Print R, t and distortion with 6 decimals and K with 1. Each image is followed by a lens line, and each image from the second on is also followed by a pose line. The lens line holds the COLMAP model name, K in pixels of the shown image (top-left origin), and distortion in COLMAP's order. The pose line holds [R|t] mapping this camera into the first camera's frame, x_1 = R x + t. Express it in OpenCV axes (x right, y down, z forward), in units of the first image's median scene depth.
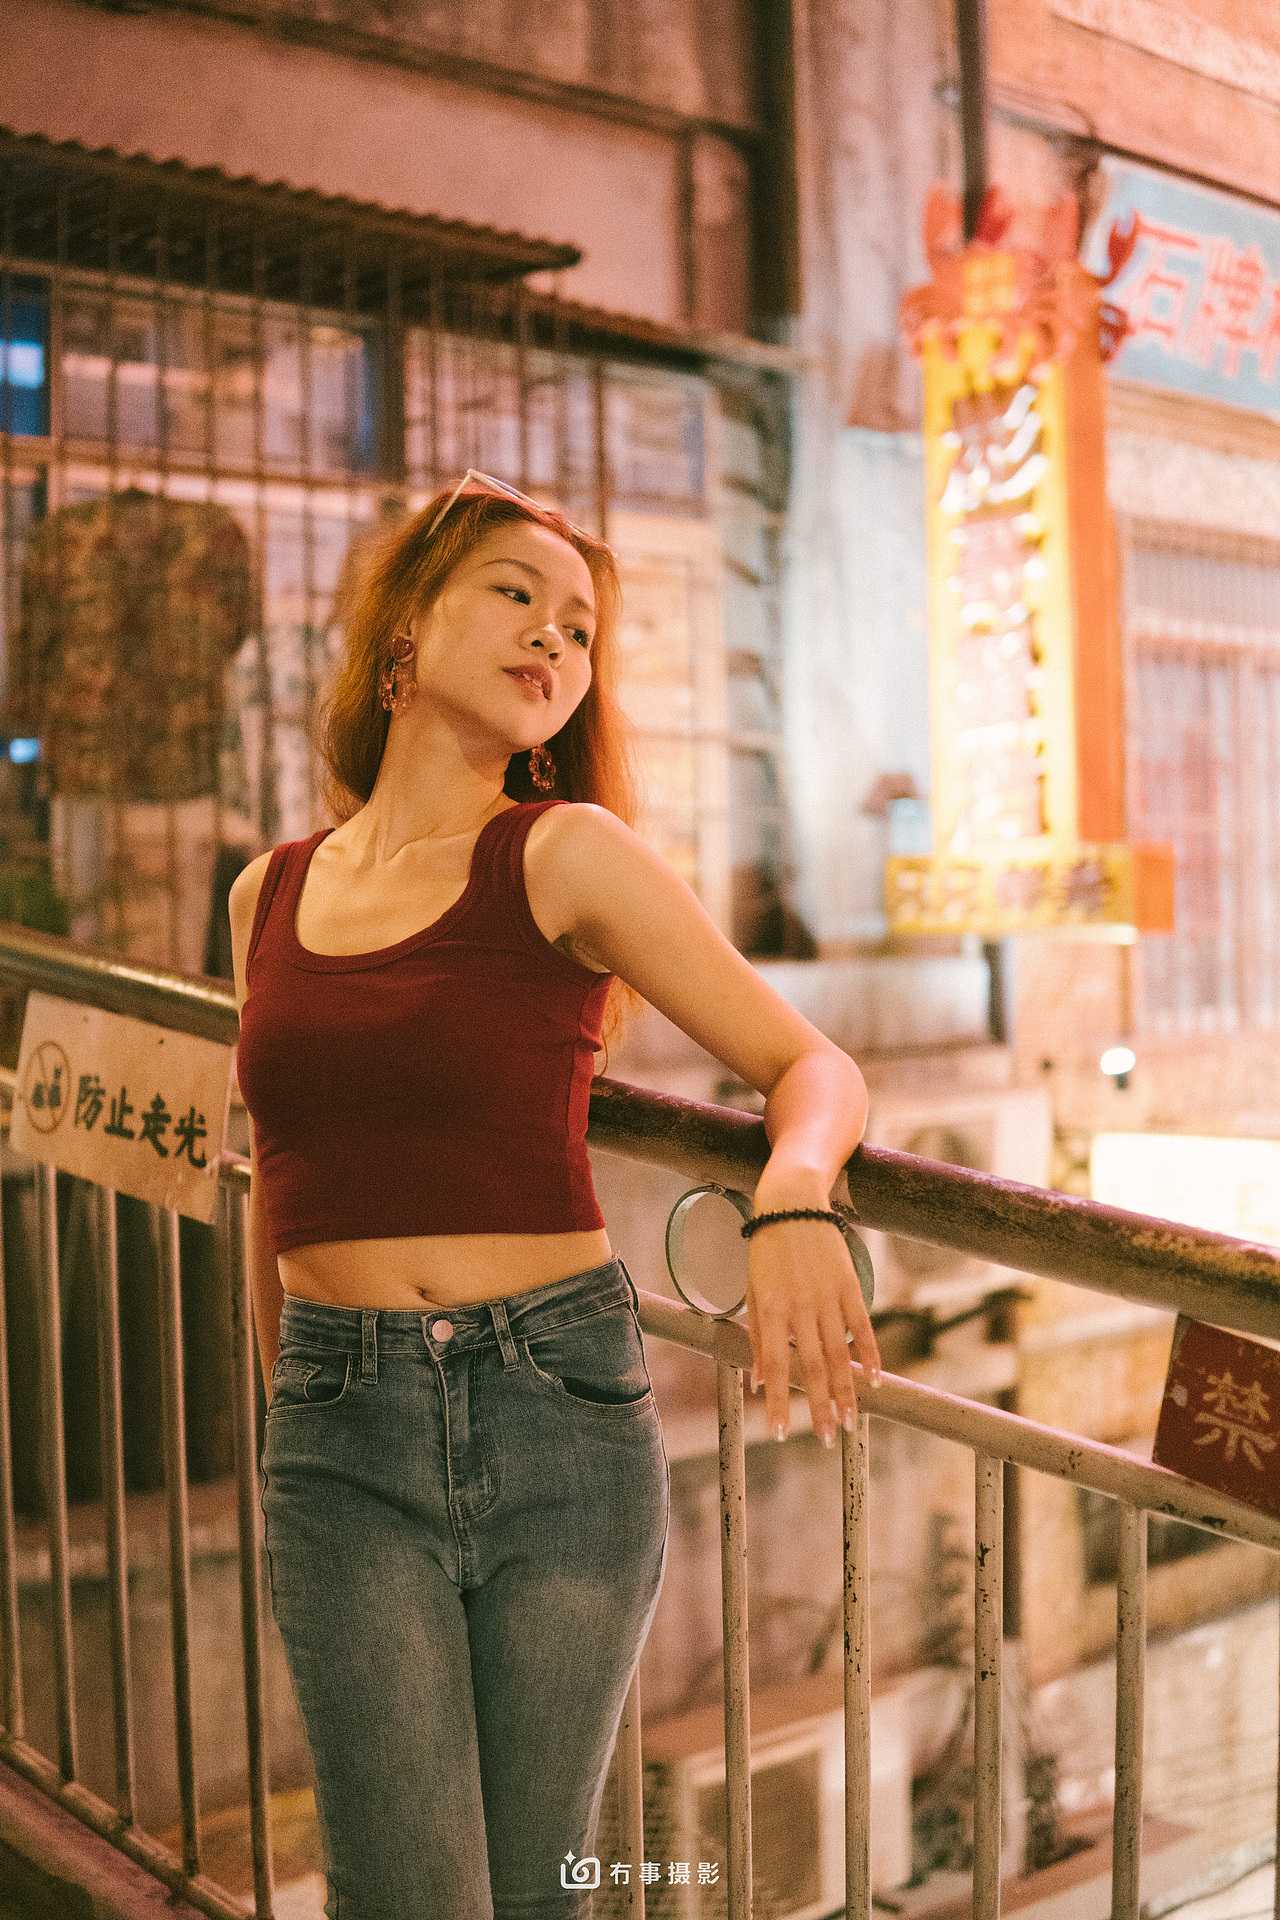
lens RADIAL K [[2516.8, 0, 640.0], [0, 2516.8, 960.0], [0, 0, 1]] dist [-0.178288, -0.071912]
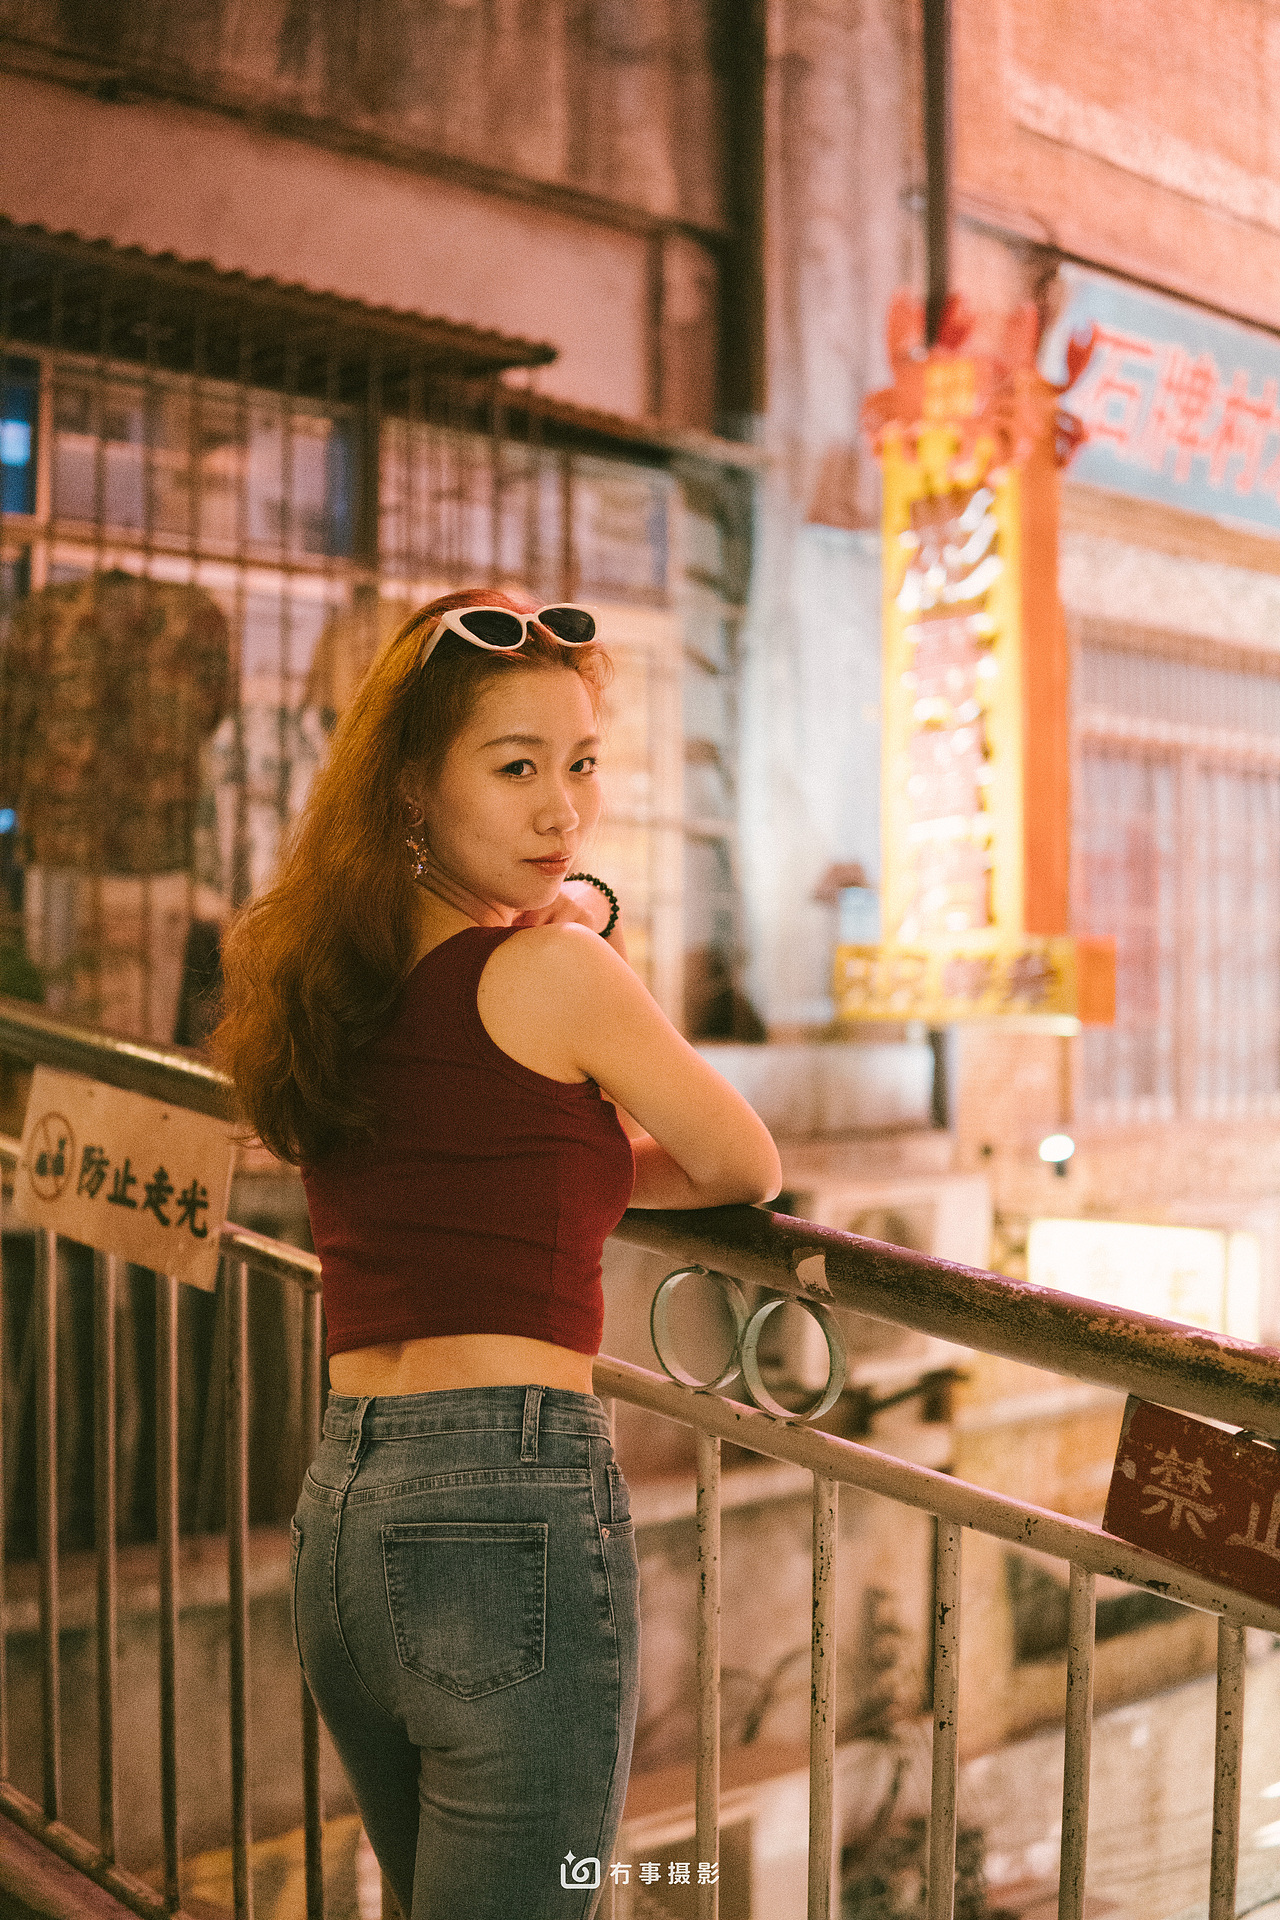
lens RADIAL K [[2516.8, 0, 640.0], [0, 2516.8, 960.0], [0, 0, 1]] dist [-0.178288, -0.071912]
pose [[0.999375, 0.024889, 0.025116, -0.007627], [-0.024150, 0.999278, -0.029316, -0.002810], [-0.025828, 0.028691, 0.999255, -0.022861]]
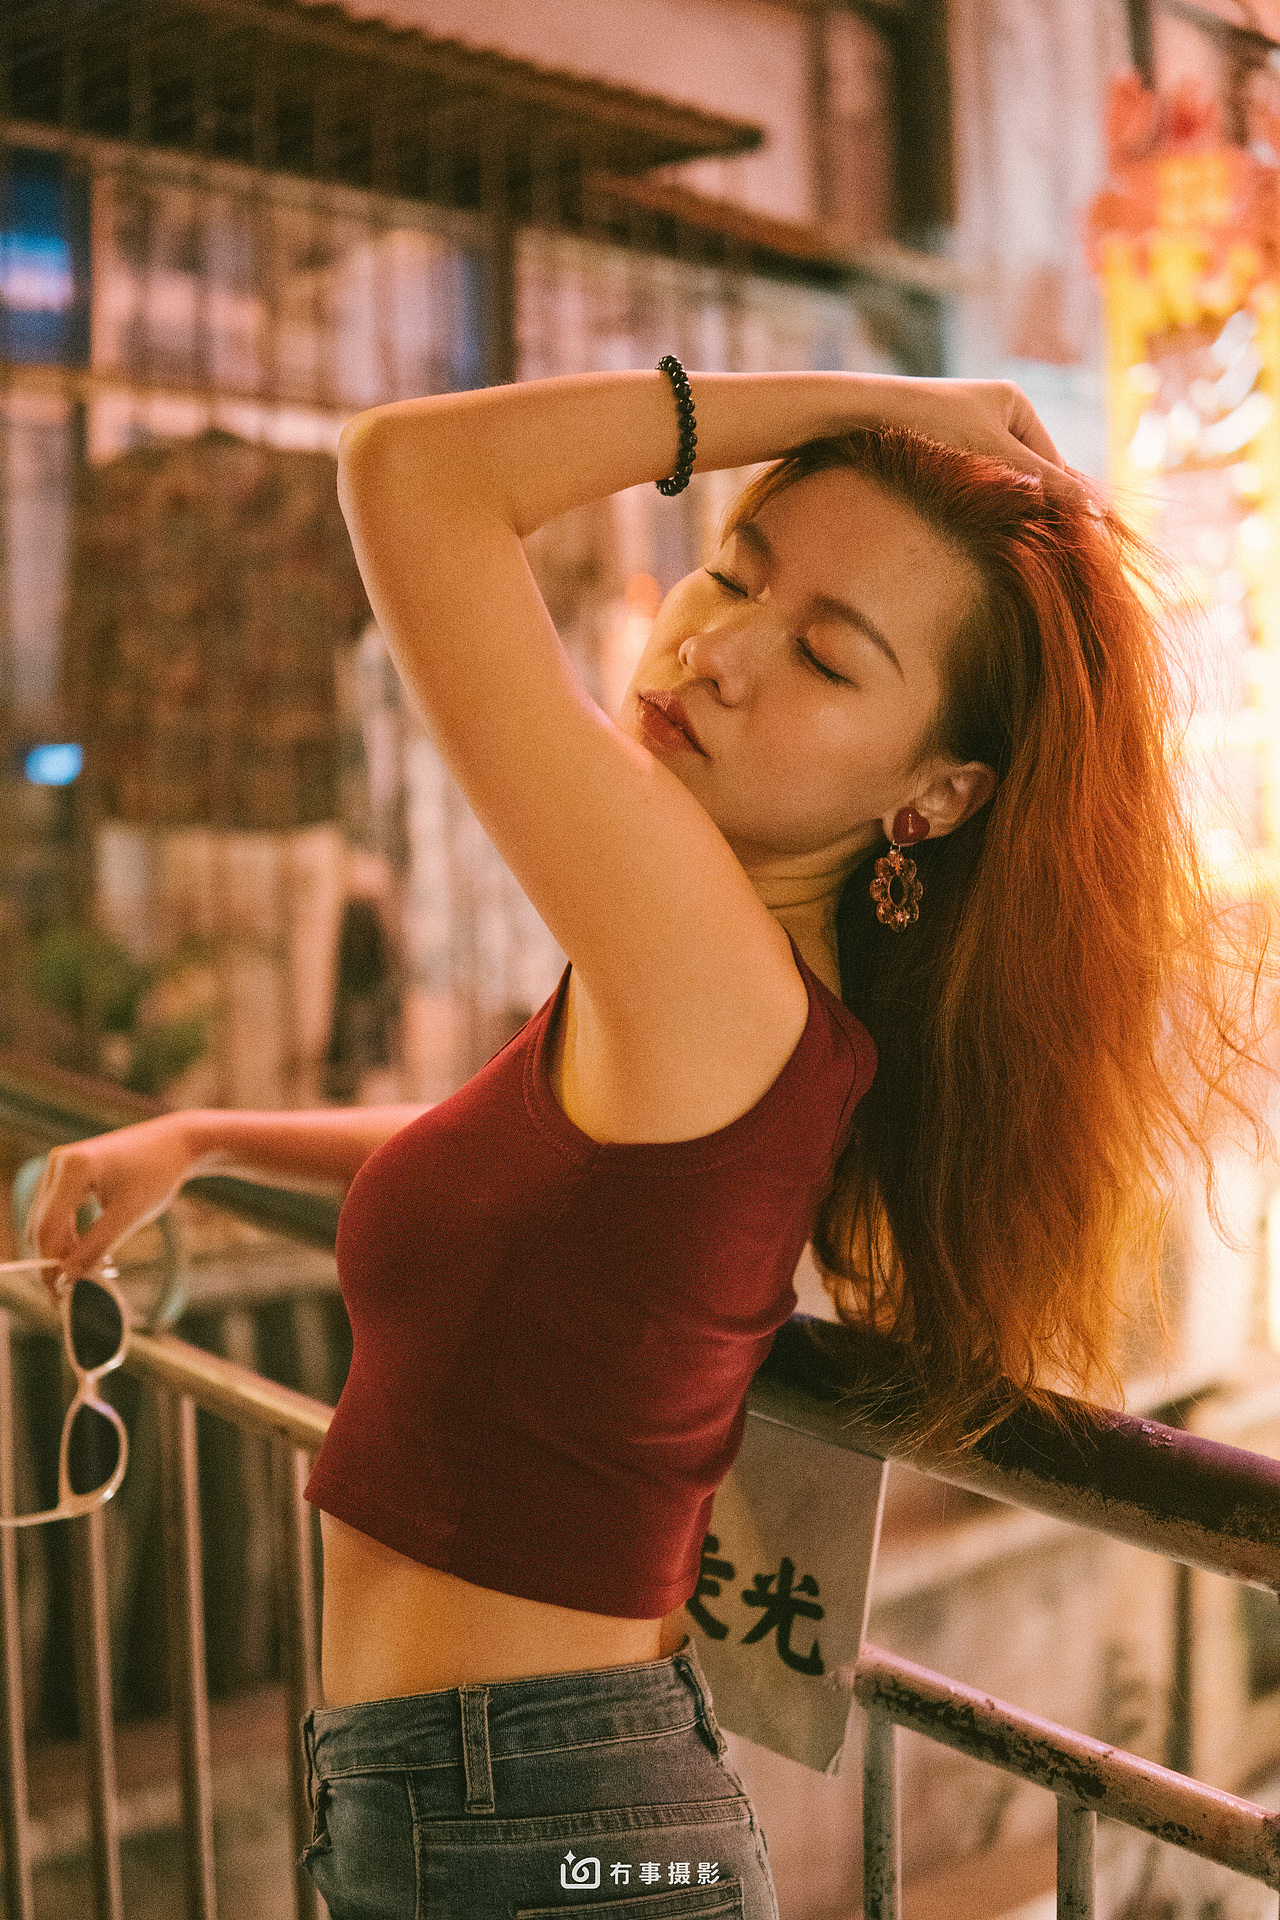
lens RADIAL K [[2540.7, 0, 591.2], [0, 2540.7, 1003.3], [0, 0, 1]] dist [-0.186866, -0.007465]
pose [[0.999557, -0.006629, 0.029031, -0.089251], [0.005617, 0.999378, 0.034810, -0.030706], [-0.029244, -0.034631, 0.998972, 0.173042]]
